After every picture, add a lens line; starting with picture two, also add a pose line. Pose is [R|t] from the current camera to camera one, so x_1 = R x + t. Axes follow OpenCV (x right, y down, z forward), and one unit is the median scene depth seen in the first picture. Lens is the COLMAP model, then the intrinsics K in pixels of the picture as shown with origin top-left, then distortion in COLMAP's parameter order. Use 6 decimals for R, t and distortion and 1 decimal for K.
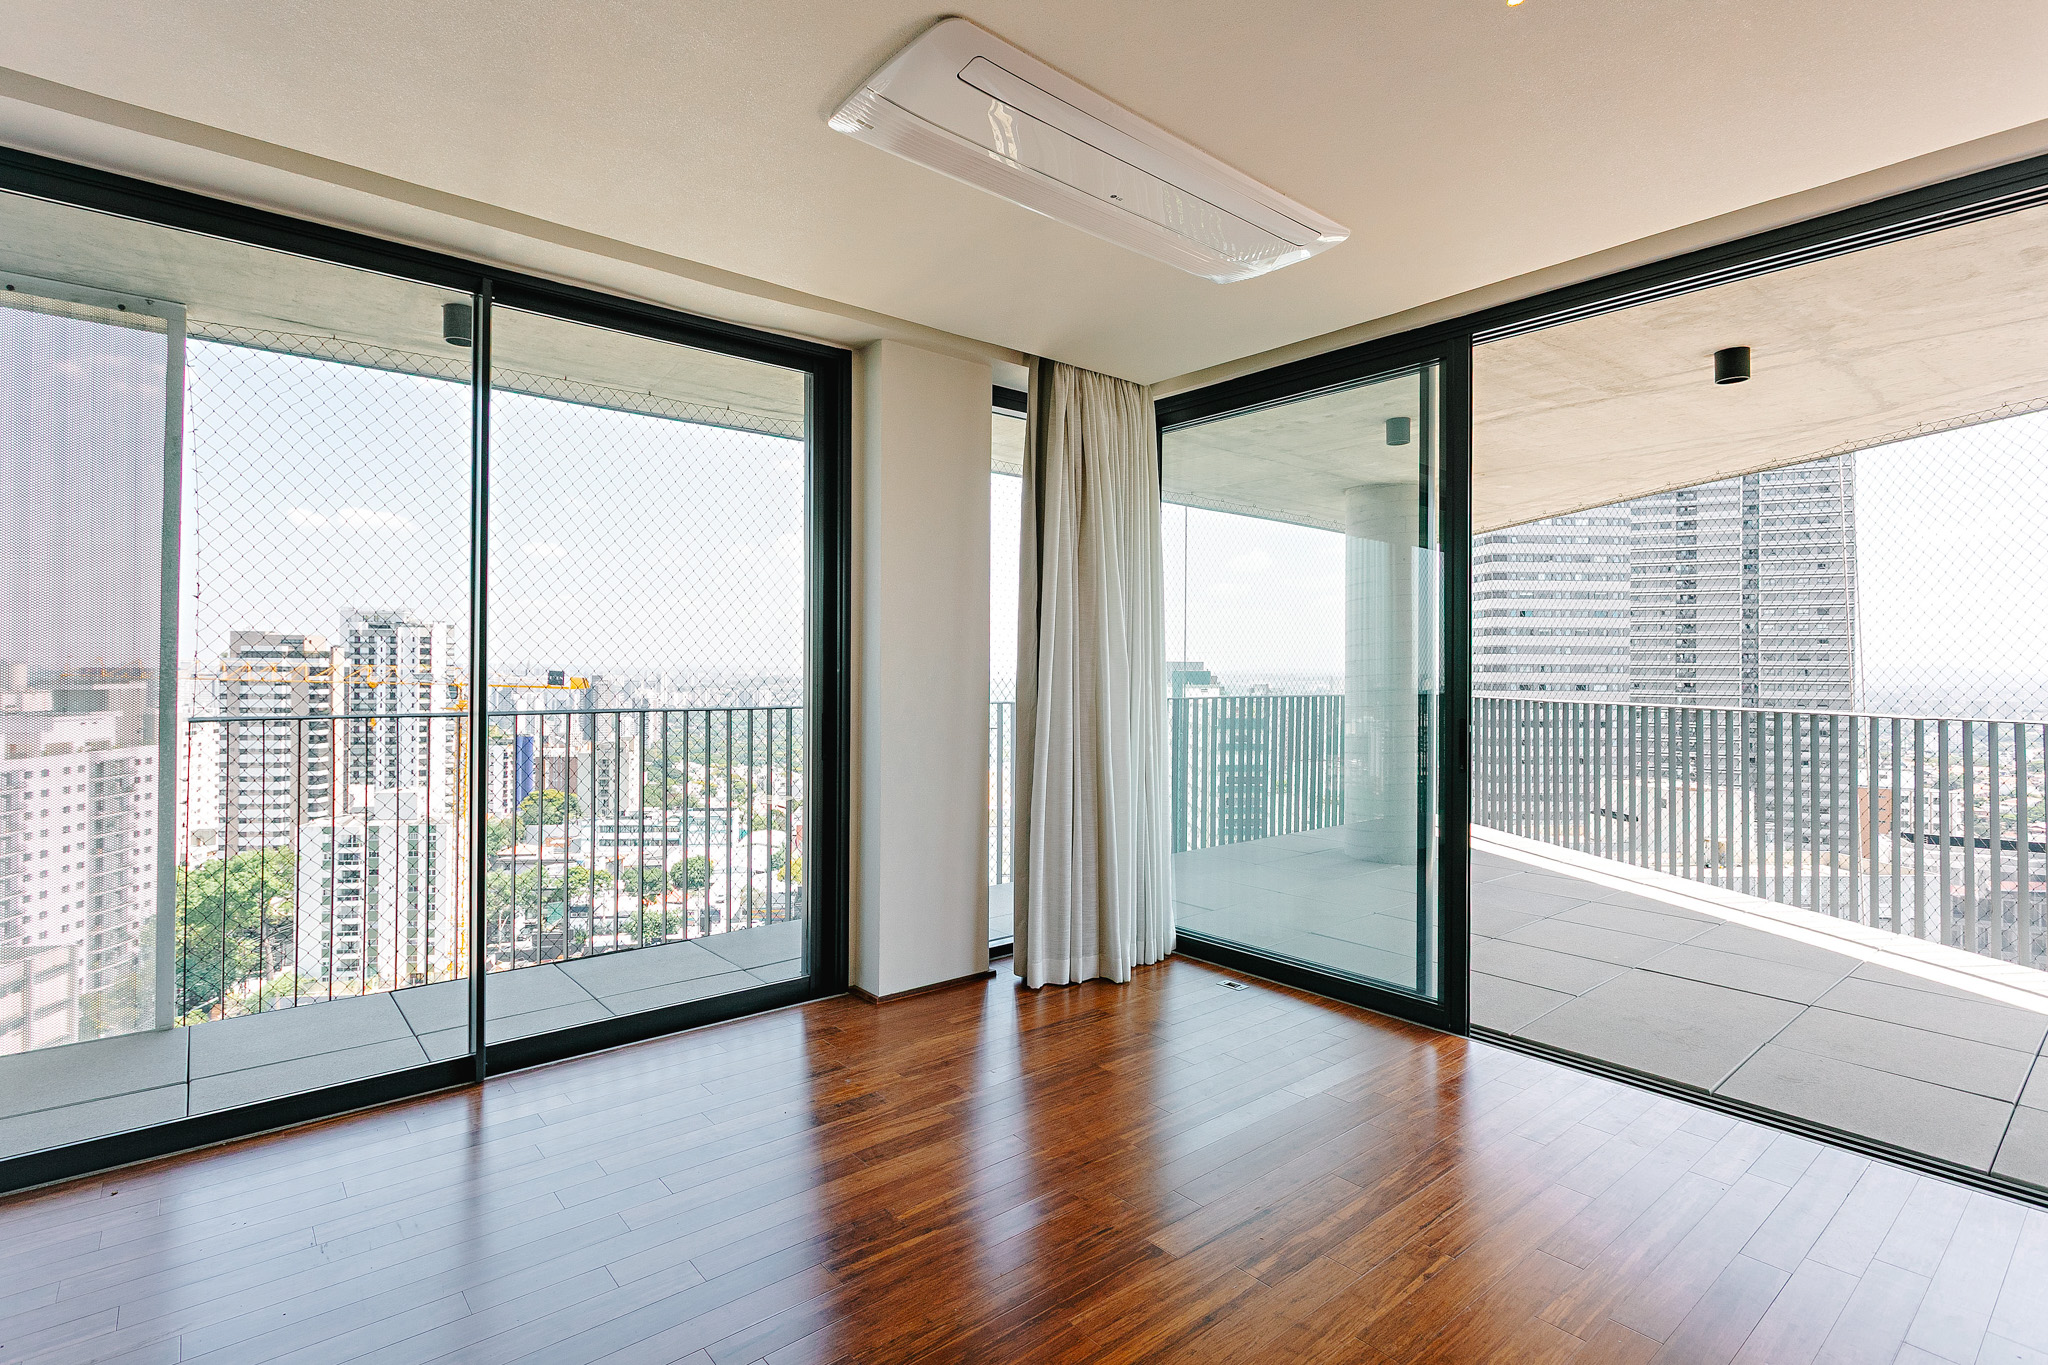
lens RADIAL K [[991.8, 0, 997.8], [0, 991.8, 668.0], [0, 0, 1]] dist [0.019939, -0.000096]
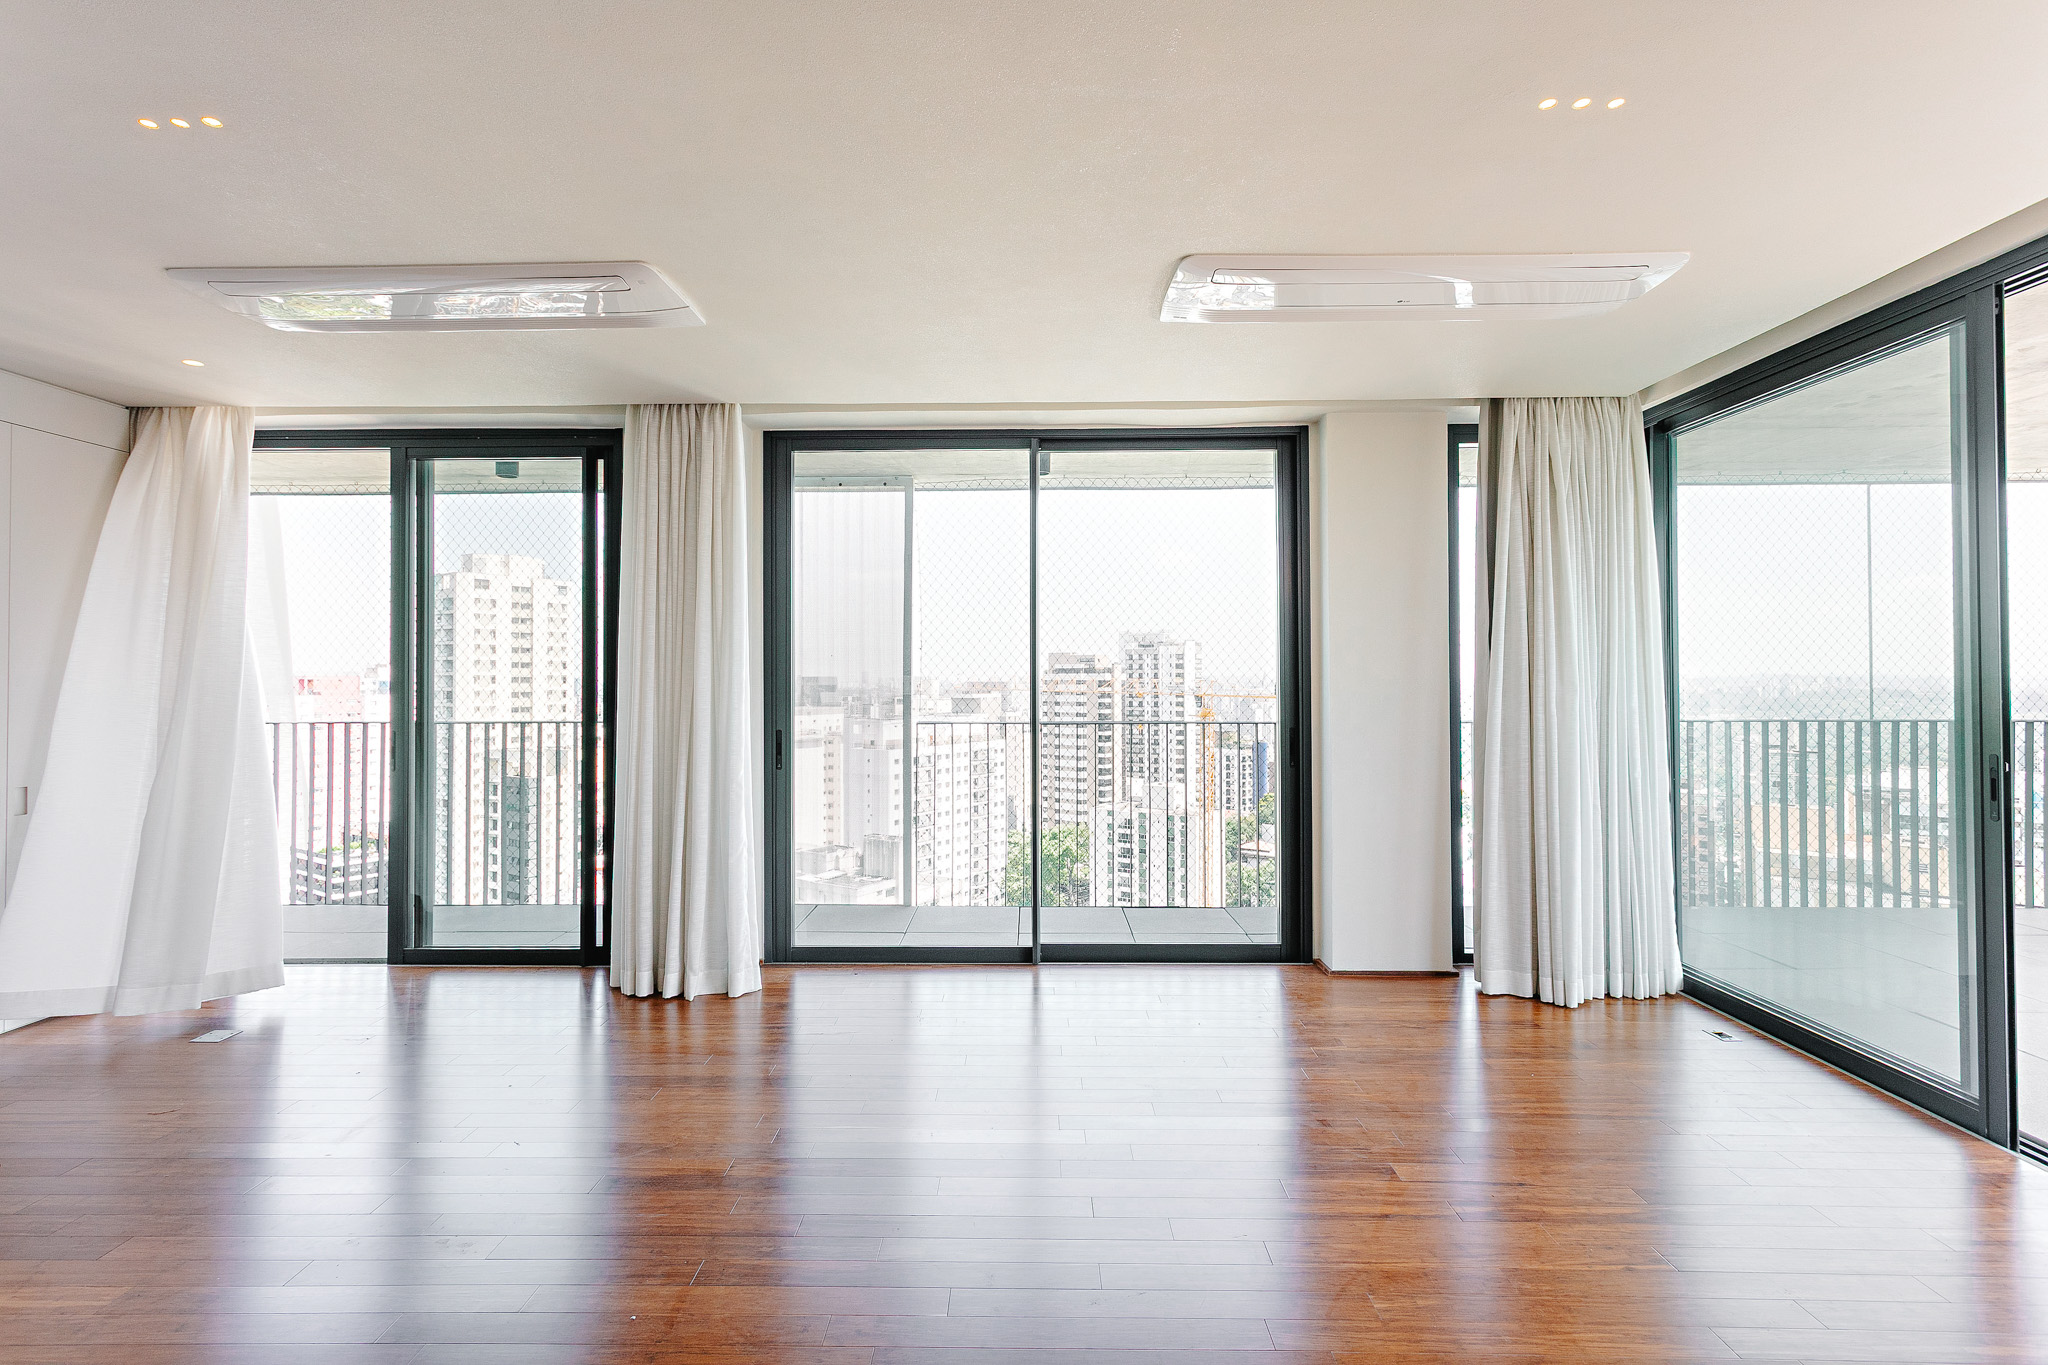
lens RADIAL K [[991.8, 0, 997.8], [0, 991.8, 668.0], [0, 0, 1]] dist [0.019939, -0.000096]
pose [[0.754567, -0.014846, -0.656056, 0.126617], [0.008105, 0.999879, -0.013304, -0.004640], [0.656173, 0.004721, 0.754595, -0.052849]]
